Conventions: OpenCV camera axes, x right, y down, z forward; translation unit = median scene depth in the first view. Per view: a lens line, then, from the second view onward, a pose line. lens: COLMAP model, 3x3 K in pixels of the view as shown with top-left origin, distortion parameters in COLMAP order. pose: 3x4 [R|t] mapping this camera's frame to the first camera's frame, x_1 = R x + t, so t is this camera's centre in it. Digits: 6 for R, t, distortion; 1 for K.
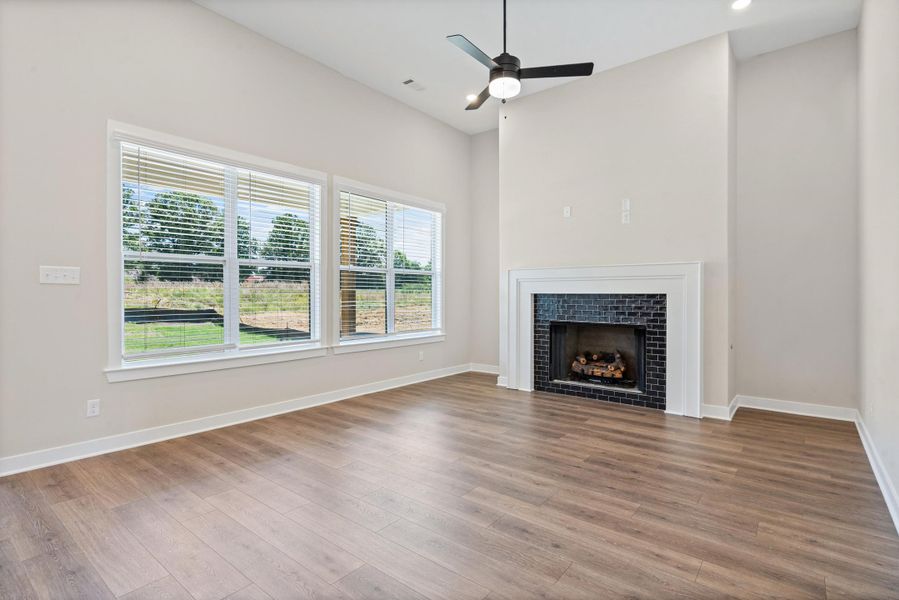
lens RADIAL K [[449.0, 0, 451.1], [0, 449.0, 294.0], [0, 0, 1]] dist [-0.004717, 0.002224]
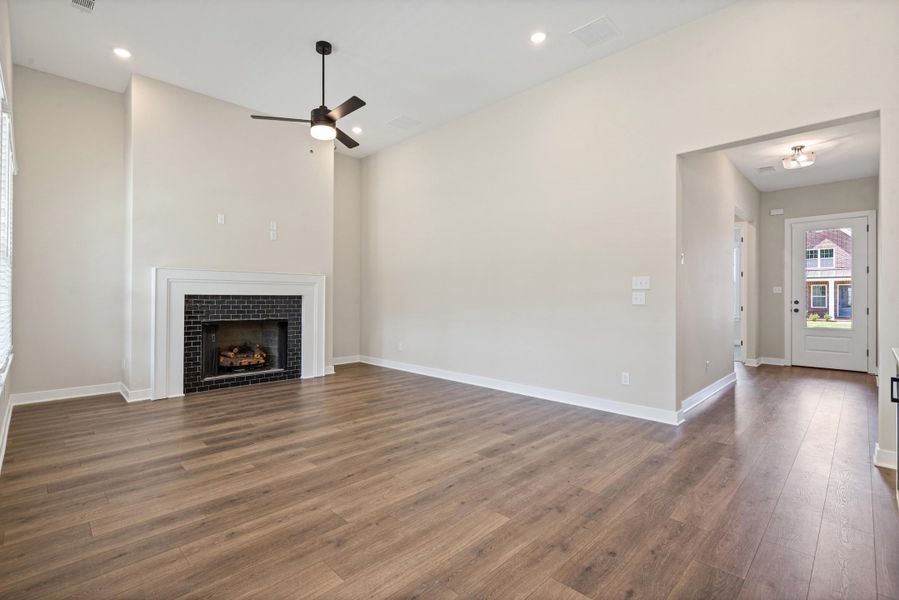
lens RADIAL K [[420.8, 0, 439.8], [0, 420.8, 294.8], [0, 0, 1]] dist [0.008925, -0.001179]
pose [[0.109614, 0.003820, 0.993967, -0.771914], [-0.005572, 0.999979, -0.003229, -0.000954], [-0.993959, -0.005184, 0.109633, 0.404995]]
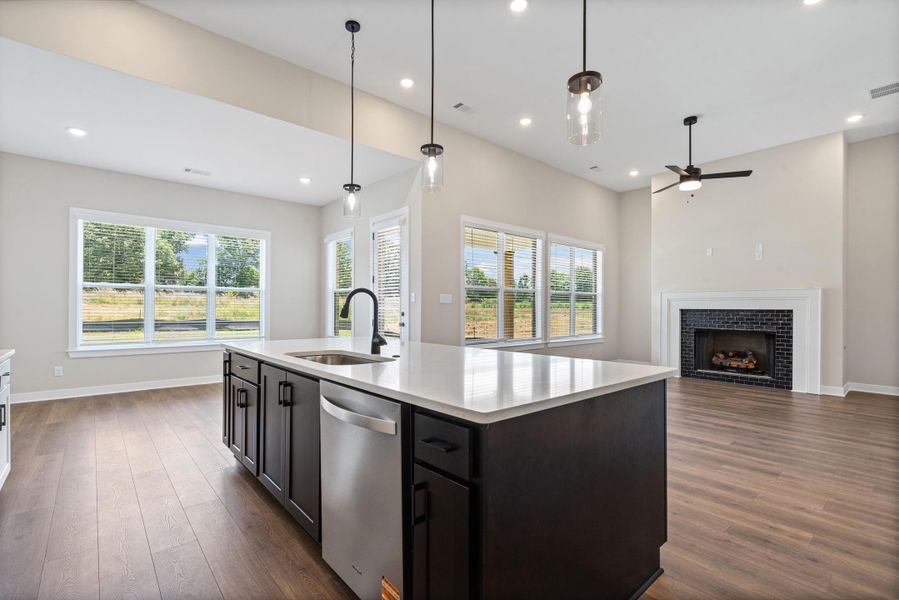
lens RADIAL K [[420.8, 0, 444.5], [0, 420.8, 306.2], [0, 0, 1]] dist [0.008925, -0.001179]
pose [[0.985098, 0.003102, -0.171968, -0.379903], [-0.003888, 0.999983, -0.004234, -0.001682], [0.171952, 0.004840, 0.985093, -0.525025]]
